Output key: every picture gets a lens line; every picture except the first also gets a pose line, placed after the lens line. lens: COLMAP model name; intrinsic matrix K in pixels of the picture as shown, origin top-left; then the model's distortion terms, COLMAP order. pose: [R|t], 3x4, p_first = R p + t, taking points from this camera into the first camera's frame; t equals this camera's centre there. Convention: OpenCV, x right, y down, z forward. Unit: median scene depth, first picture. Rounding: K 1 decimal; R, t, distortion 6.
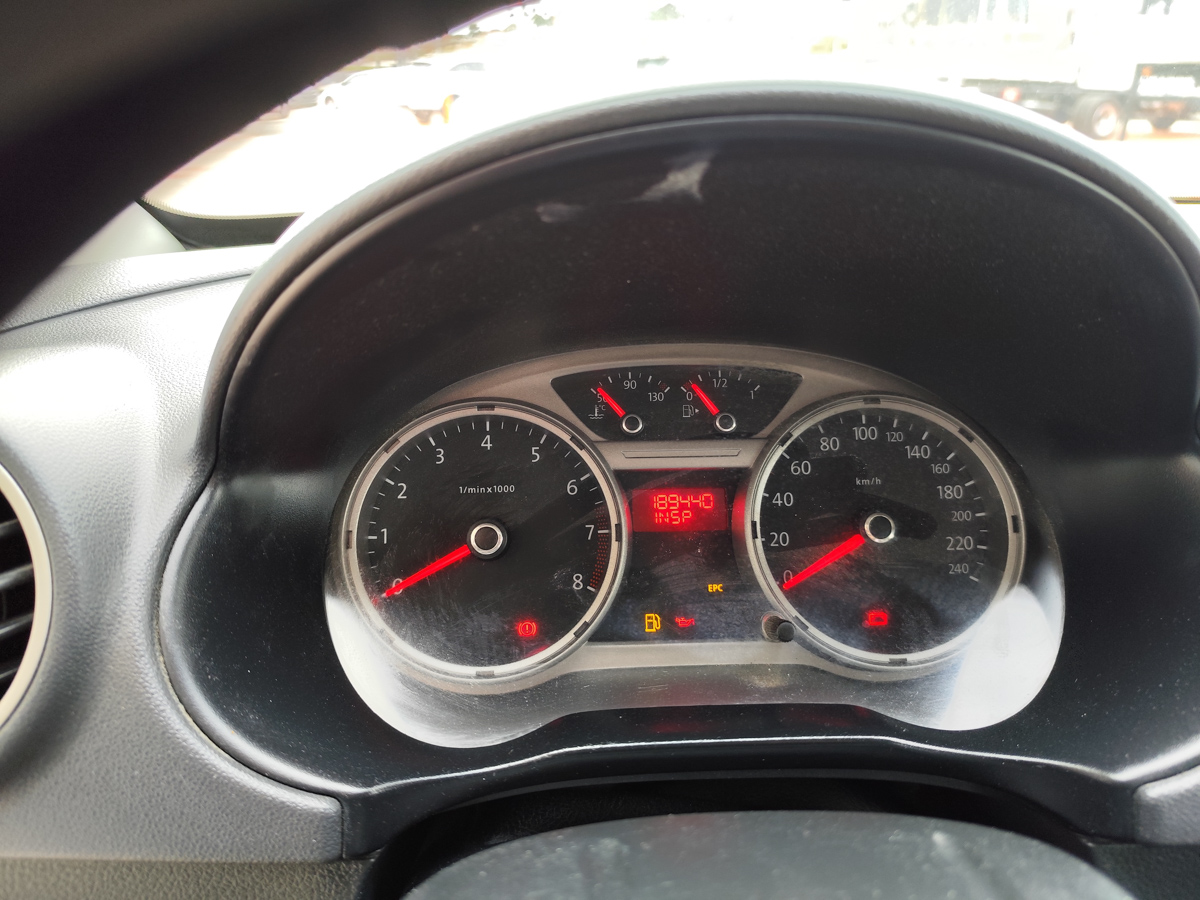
lens RADIAL K [[846.2, 0, 596.9], [0, 846.2, 449.9], [0, 0, 1]] dist [-0.012971, -0.007958]
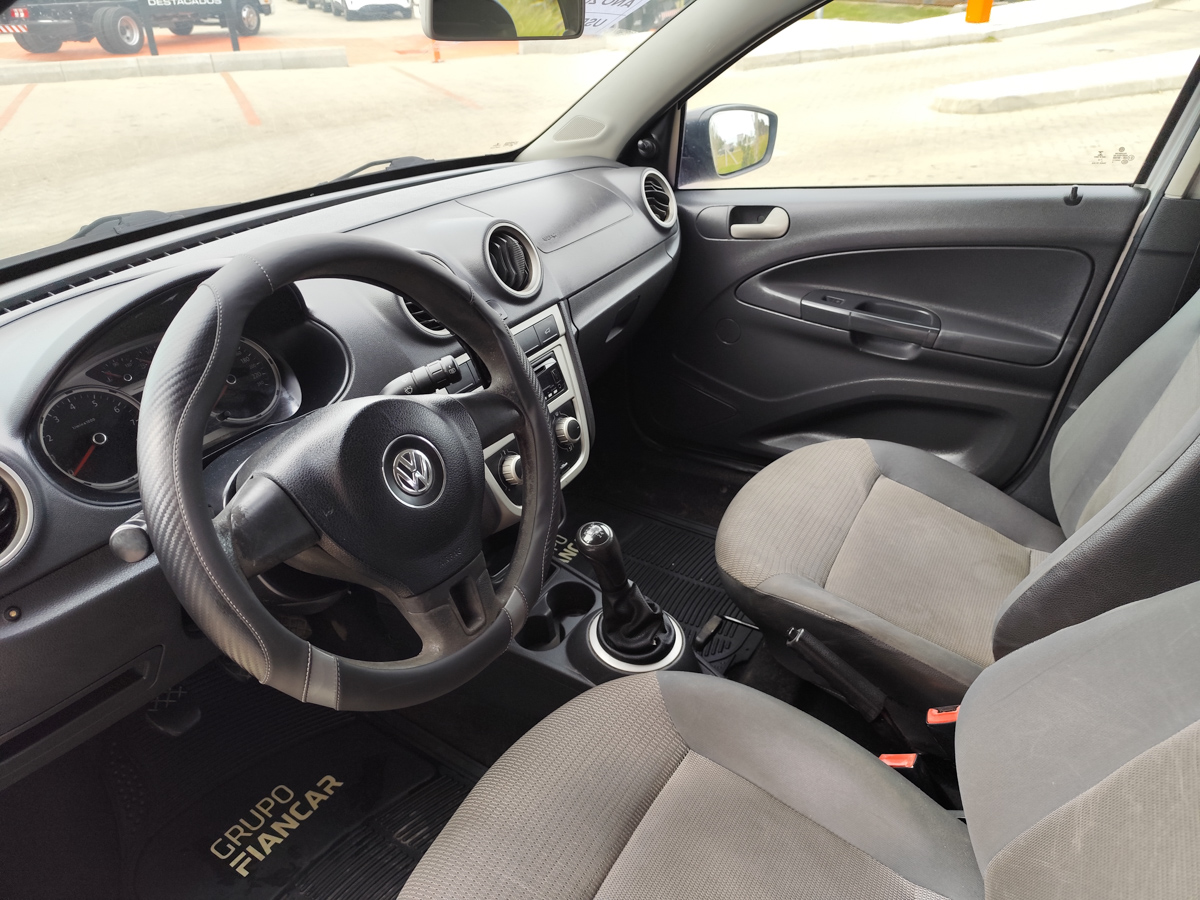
lens RADIAL K [[846.2, 0, 601.9], [0, 846.2, 458.7], [0, 0, 1]] dist [-0.012971, -0.007958]
pose [[0.552235, -0.425805, 0.716748, -1.092923], [0.339692, 0.900051, 0.272978, -0.017494], [-0.761345, 0.092725, 0.641682, -1.698887]]
